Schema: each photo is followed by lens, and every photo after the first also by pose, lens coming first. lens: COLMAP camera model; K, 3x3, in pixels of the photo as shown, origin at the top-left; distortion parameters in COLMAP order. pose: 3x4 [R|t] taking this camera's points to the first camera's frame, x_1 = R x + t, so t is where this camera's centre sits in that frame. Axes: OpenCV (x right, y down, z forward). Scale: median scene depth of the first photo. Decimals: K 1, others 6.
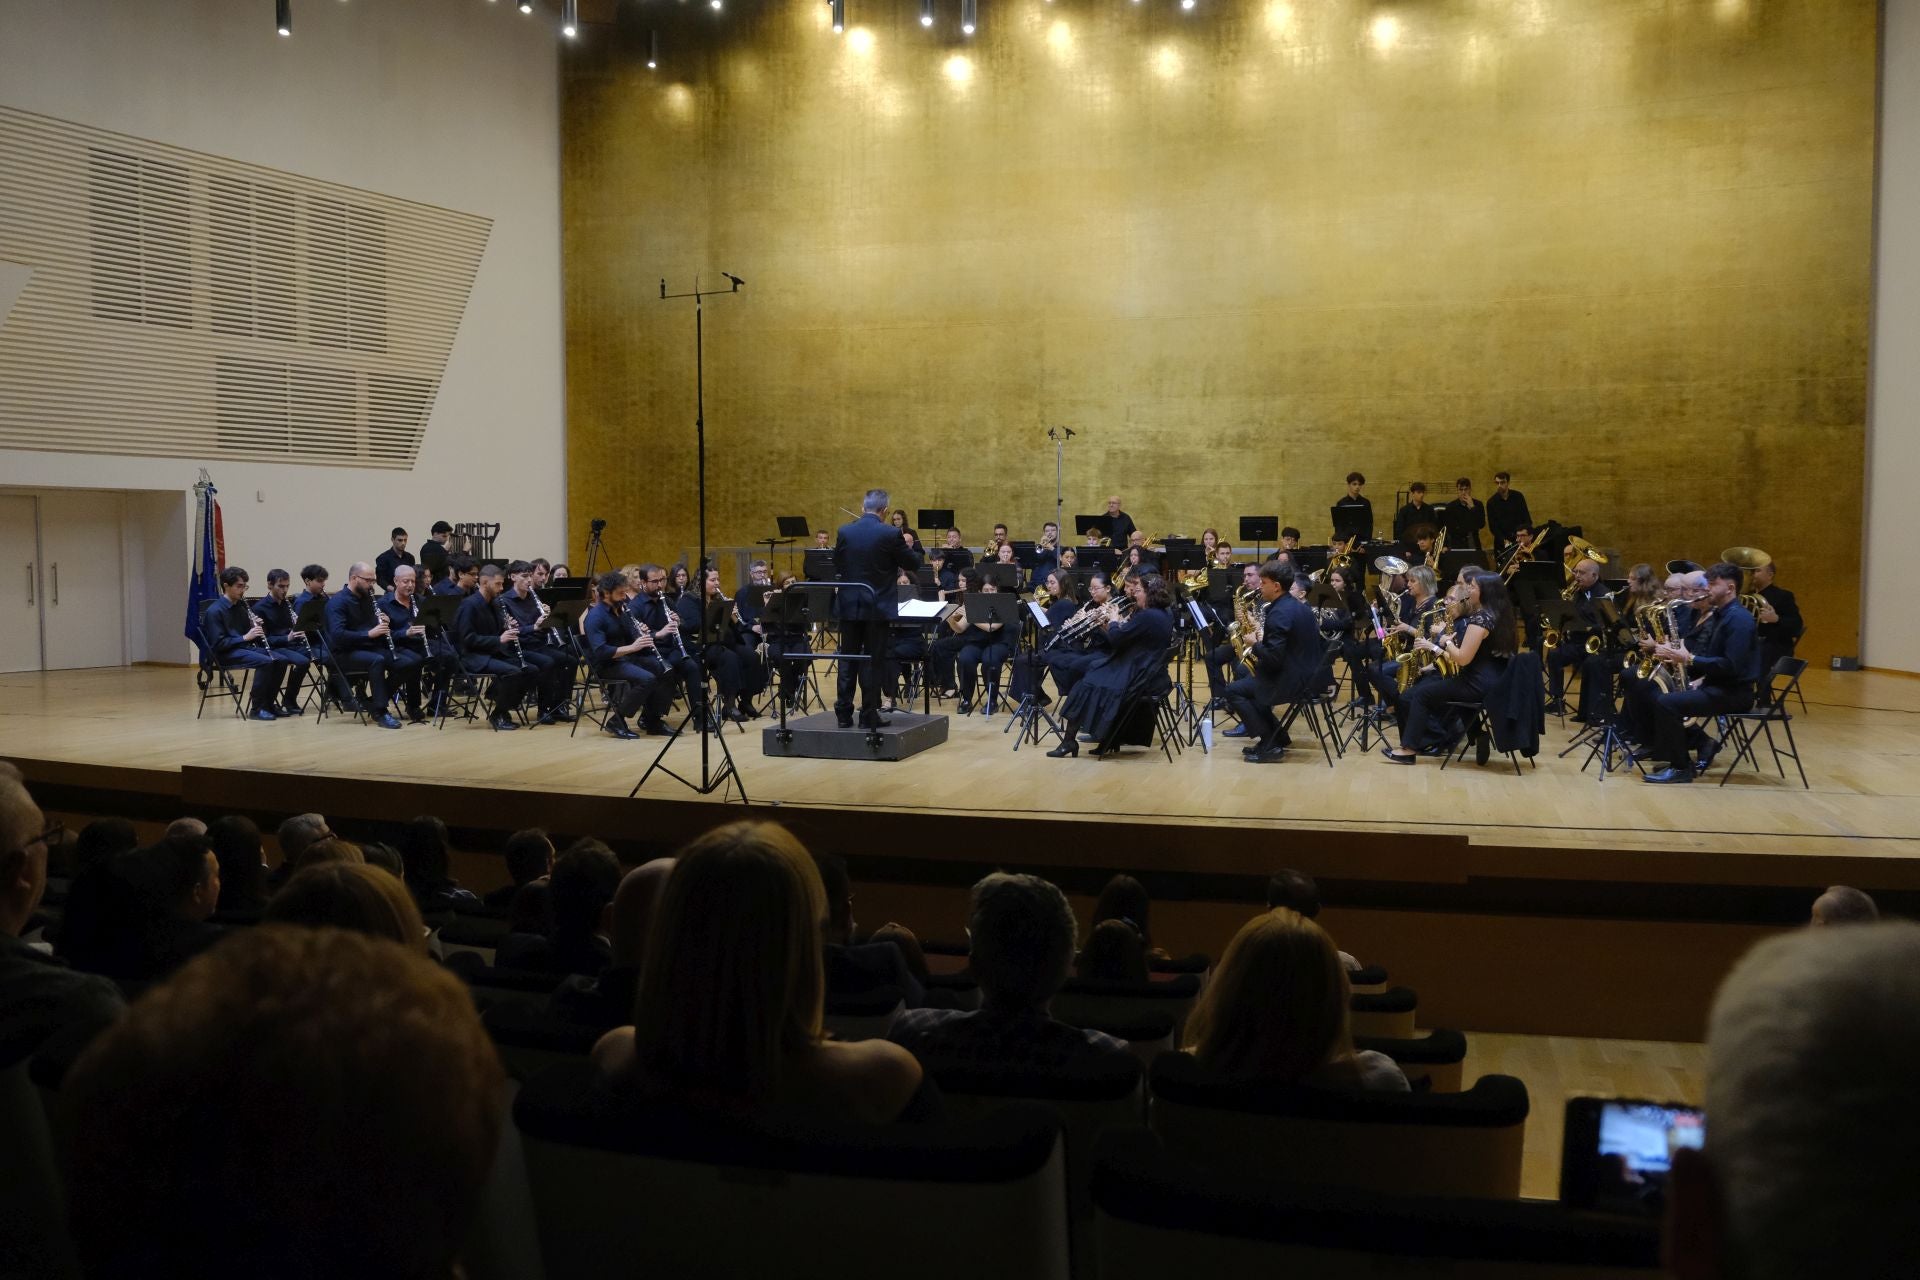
lens RADIAL K [[1459.6, 0, 960.0], [0, 1459.6, 640.0], [0, 0, 1]] dist [-0.045163, 0.036379]
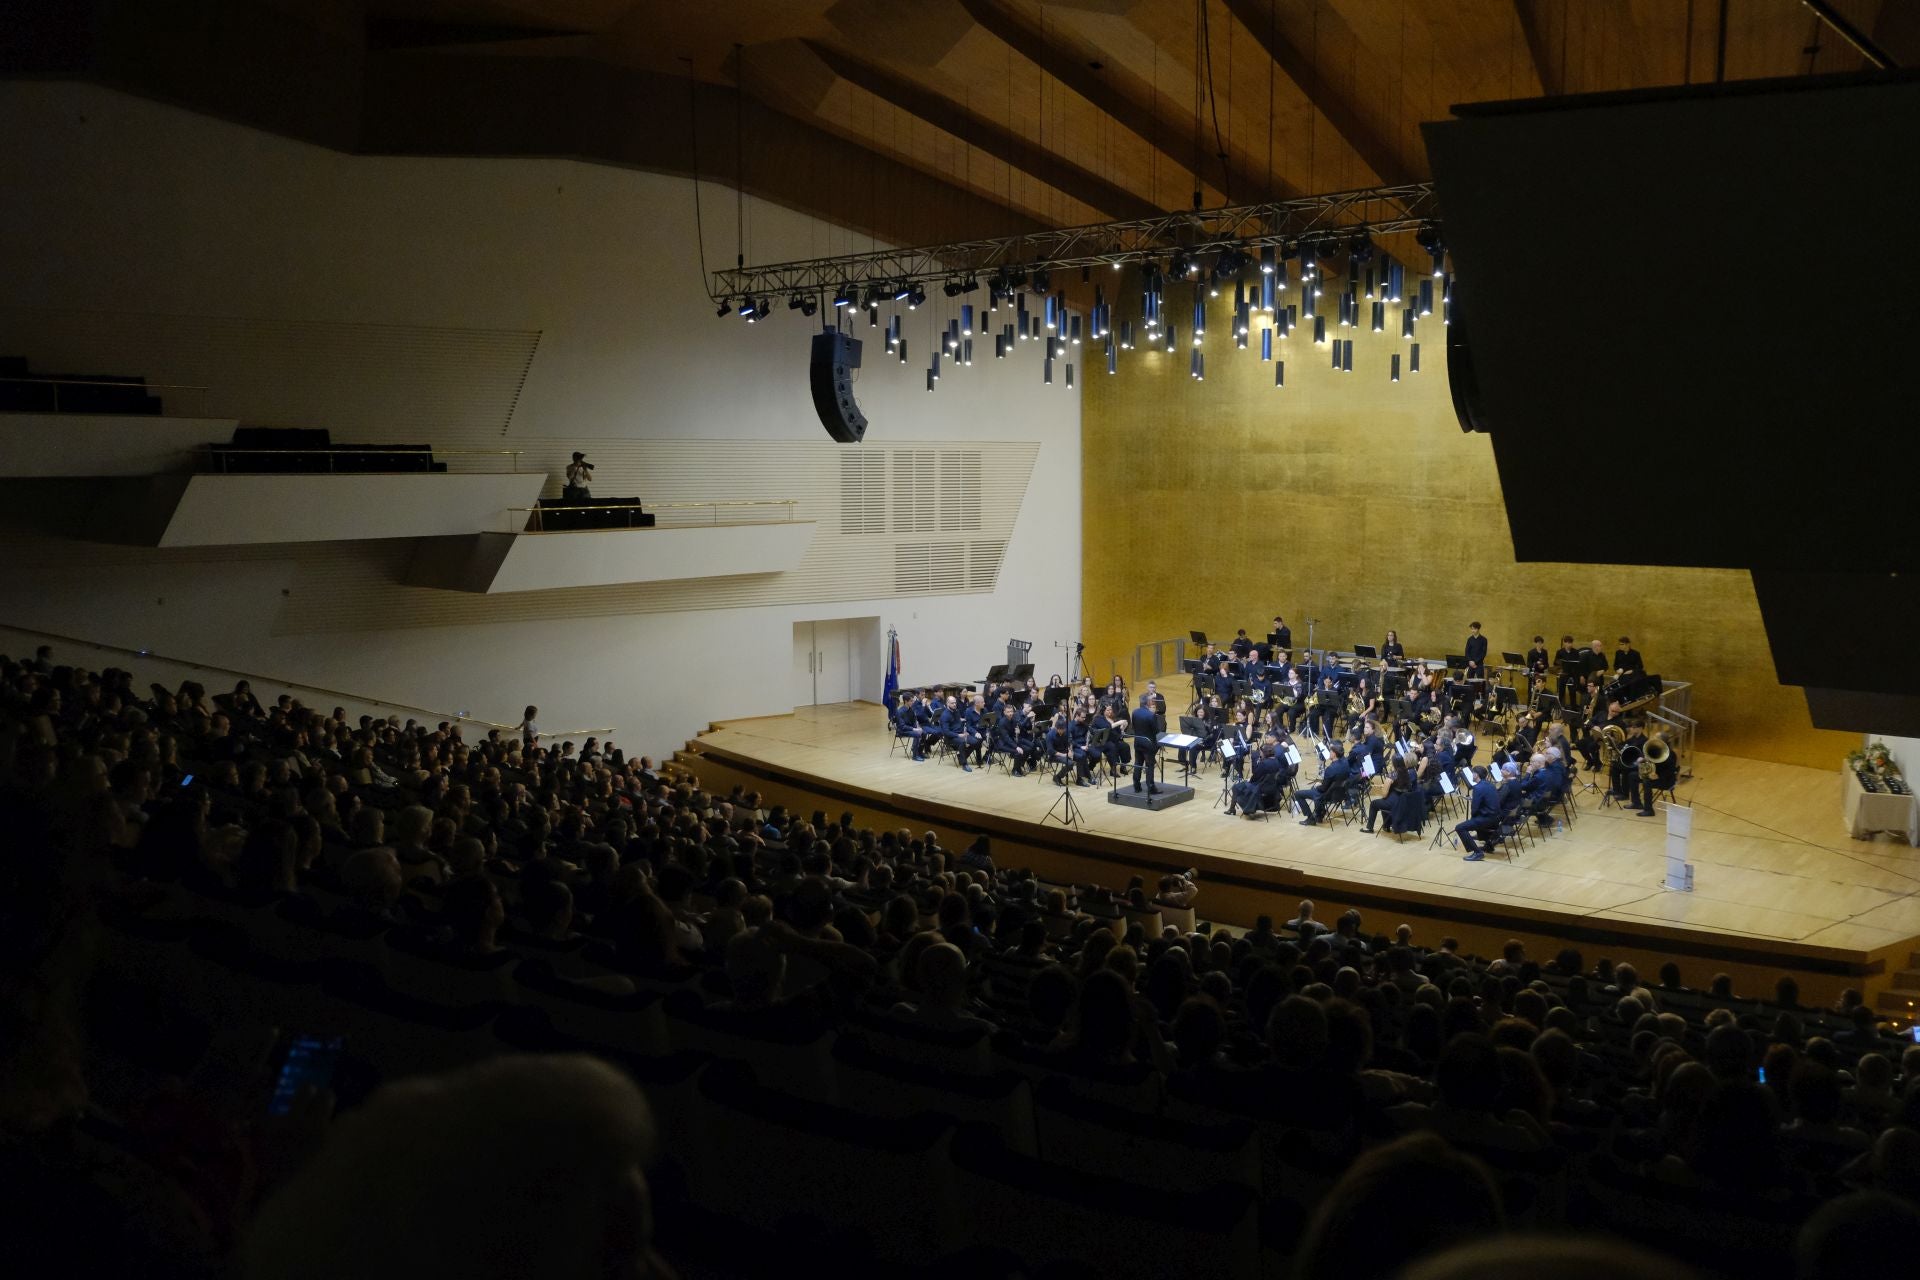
lens RADIAL K [[1459.6, 0, 960.0], [0, 1459.6, 640.0], [0, 0, 1]] dist [-0.045163, 0.036379]
pose [[0.916262, 0.042132, -0.398356, 0.336755], [-0.018434, 0.997835, 0.063136, -0.192133], [0.400154, -0.050505, 0.915055, -0.736298]]
